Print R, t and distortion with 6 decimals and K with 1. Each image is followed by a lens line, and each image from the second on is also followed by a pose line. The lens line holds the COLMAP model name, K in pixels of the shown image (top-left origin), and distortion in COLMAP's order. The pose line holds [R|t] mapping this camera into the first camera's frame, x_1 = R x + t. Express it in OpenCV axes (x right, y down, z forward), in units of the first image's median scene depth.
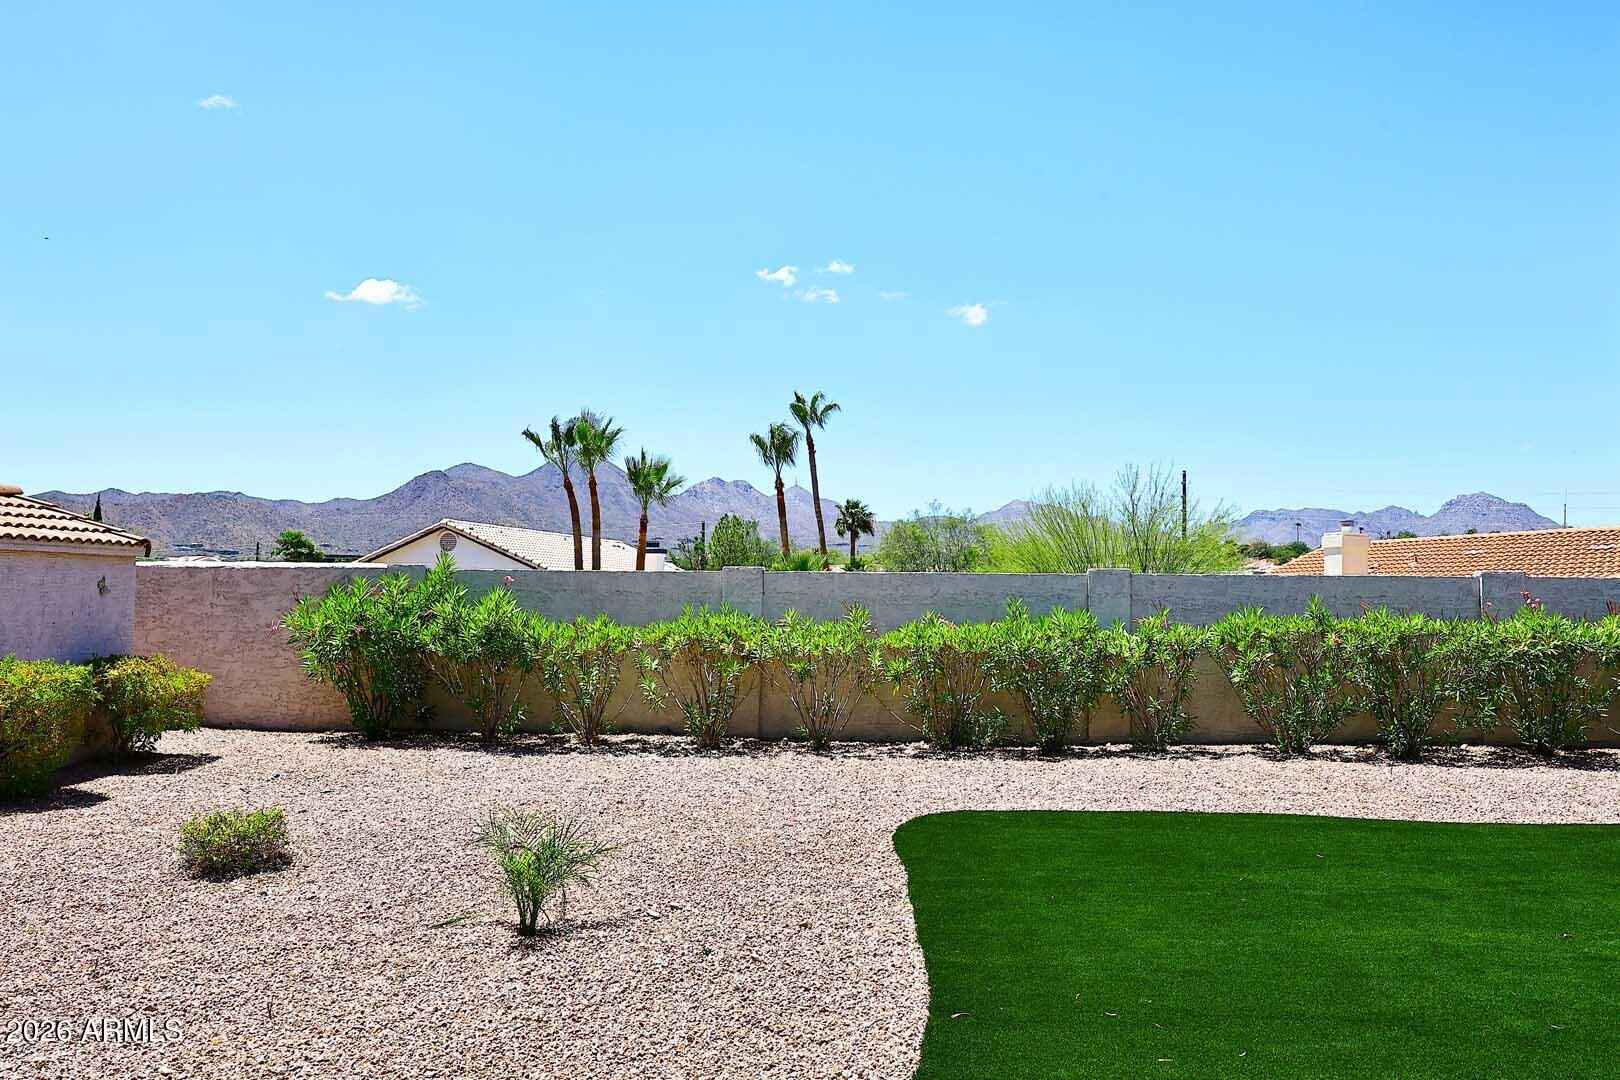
lens RADIAL K [[1305.5, 0, 818.3], [0, 1305.5, 547.0], [0, 0, 1]] dist [-0.039155, -0.001900]
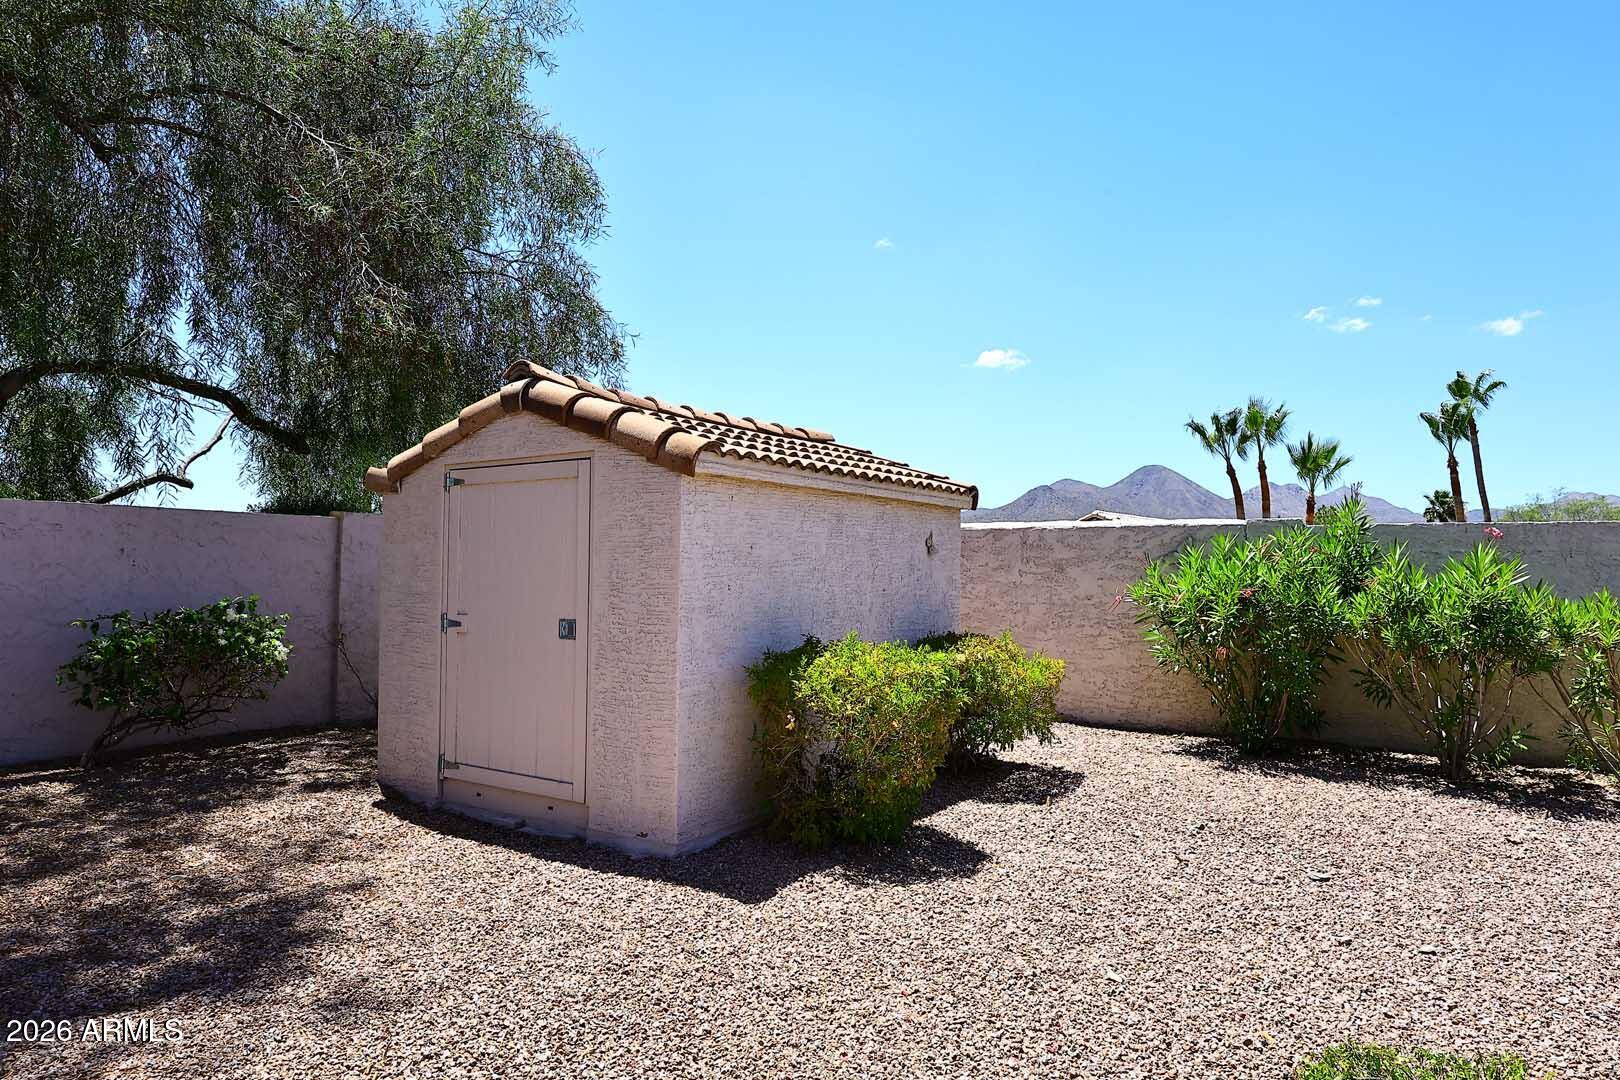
lens RADIAL K [[954.7, 0, 810.0], [0, 954.7, 540.1], [0, 0, 1]] dist [0.000309, 0.000119]
pose [[0.870161, -0.014621, -0.492550, -0.277970], [0.012962, 0.999893, -0.006782, 0.025695], [0.492596, -0.000483, 0.870258, 0.380486]]
